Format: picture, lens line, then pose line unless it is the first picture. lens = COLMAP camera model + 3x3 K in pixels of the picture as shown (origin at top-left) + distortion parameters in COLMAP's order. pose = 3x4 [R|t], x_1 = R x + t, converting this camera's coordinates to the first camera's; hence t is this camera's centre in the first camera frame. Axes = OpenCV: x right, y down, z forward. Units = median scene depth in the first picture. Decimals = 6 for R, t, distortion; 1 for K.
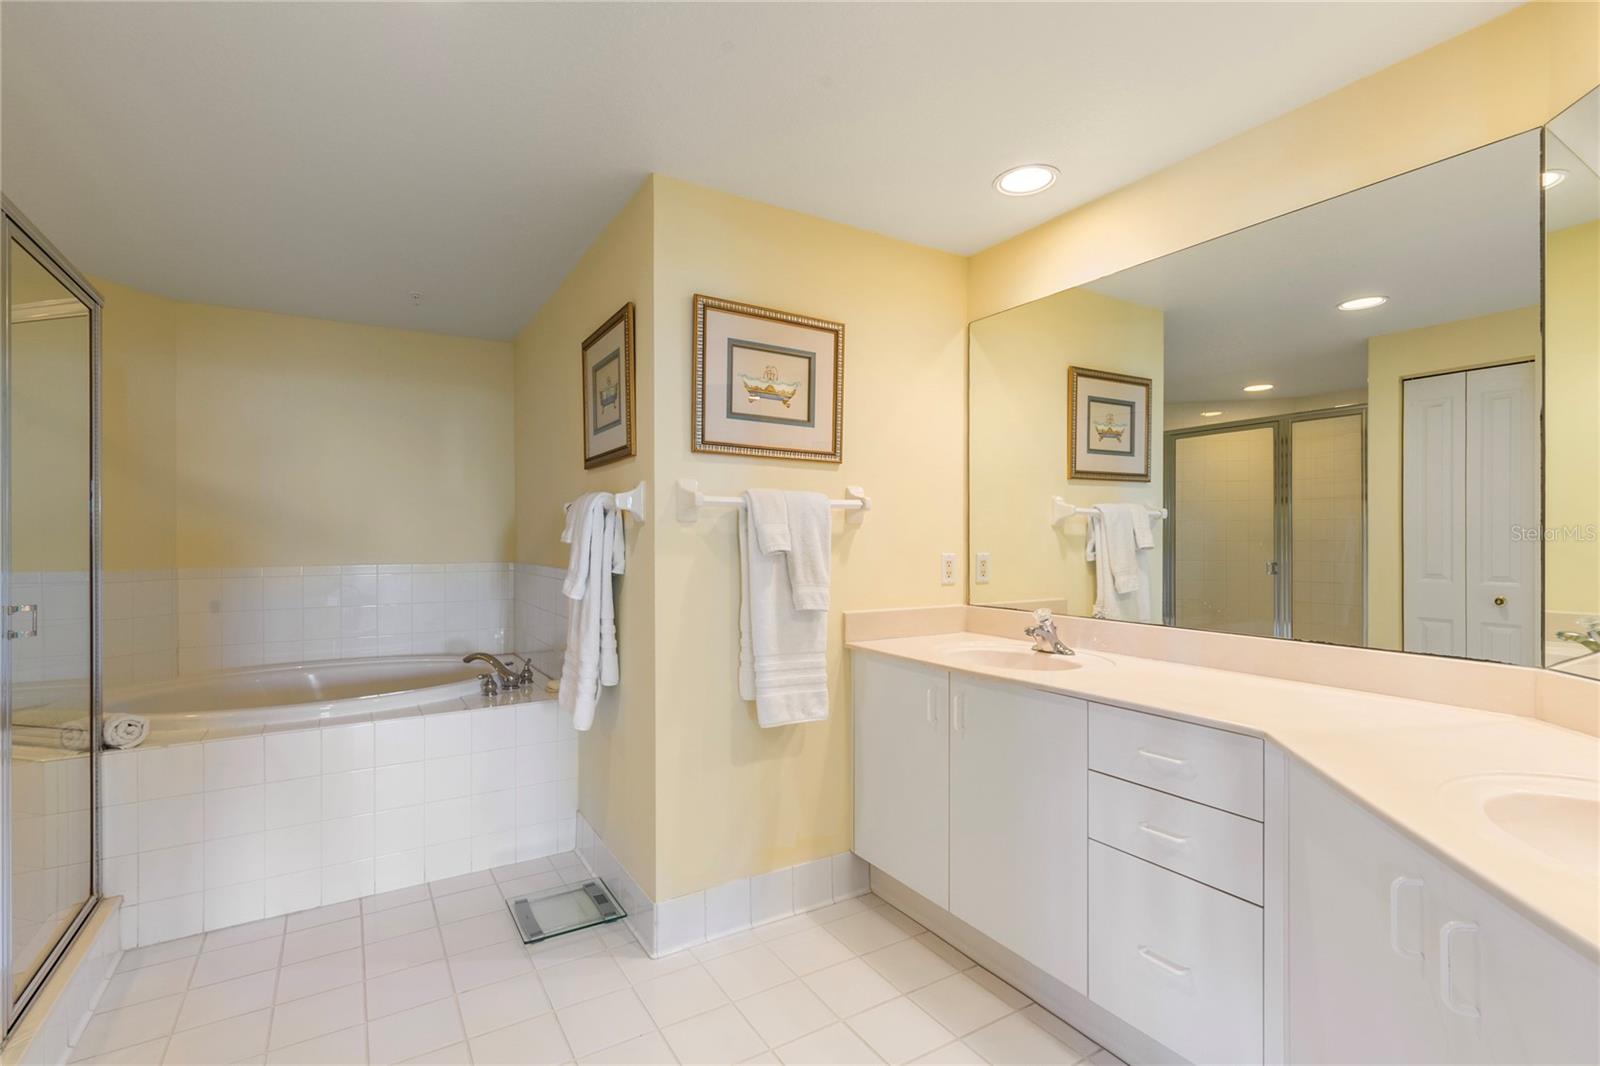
lens RADIAL K [[732.0, 0, 798.3], [0, 732.0, 533.0], [0, 0, 1]] dist [0.003717, -0.001101]
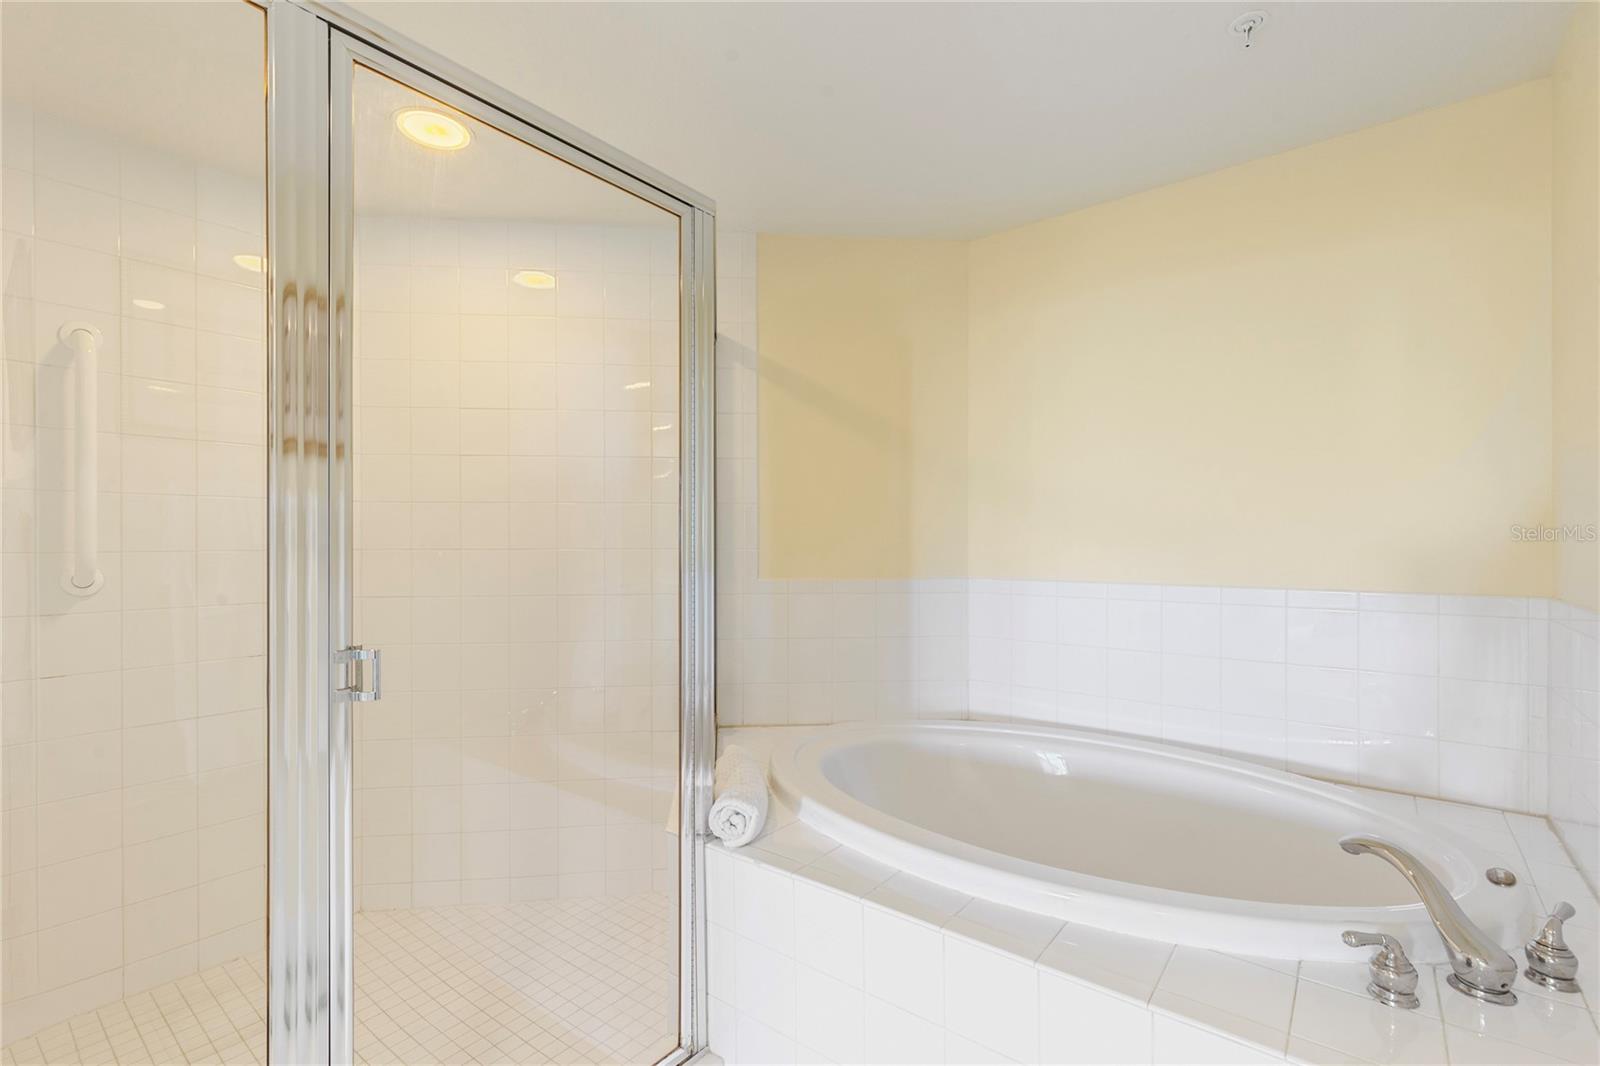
lens RADIAL K [[732.0, 0, 784.4], [0, 732.0, 542.8], [0, 0, 1]] dist [0.003717, -0.001101]
pose [[0.338875, 0.009270, -0.940786, -0.243072], [0.005714, 0.999913, 0.011911, 0.003704], [0.940814, -0.009412, 0.338792, 0.764007]]
